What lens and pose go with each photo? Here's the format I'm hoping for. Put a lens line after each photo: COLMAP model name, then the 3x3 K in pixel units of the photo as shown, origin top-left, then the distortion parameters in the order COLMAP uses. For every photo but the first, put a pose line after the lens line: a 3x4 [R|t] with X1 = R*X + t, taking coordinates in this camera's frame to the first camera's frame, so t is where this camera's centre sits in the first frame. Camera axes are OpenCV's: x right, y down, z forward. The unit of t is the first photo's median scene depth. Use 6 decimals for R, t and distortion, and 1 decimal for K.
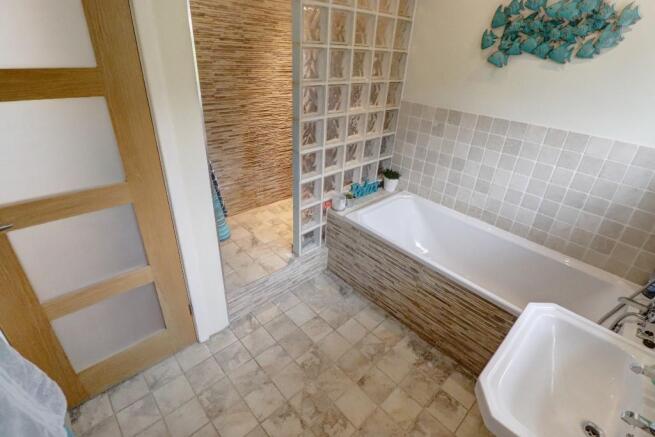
lens RADIAL K [[307.9, 0, 329.1], [0, 307.9, 204.8], [0, 0, 1]] dist [-0.001358, -0.011959]
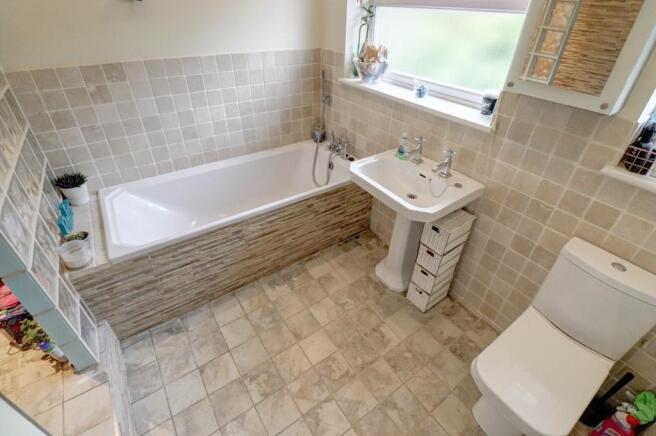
lens RADIAL K [[308.3, 0, 329.6], [0, 308.3, 204.3], [0, 0, 1]] dist [-0.001358, -0.011959]
pose [[0.145260, -0.597260, 0.788784, -0.372136], [0.431037, 0.755807, 0.492912, -0.196356], [-0.890565, 0.268395, 0.367230, 0.342665]]
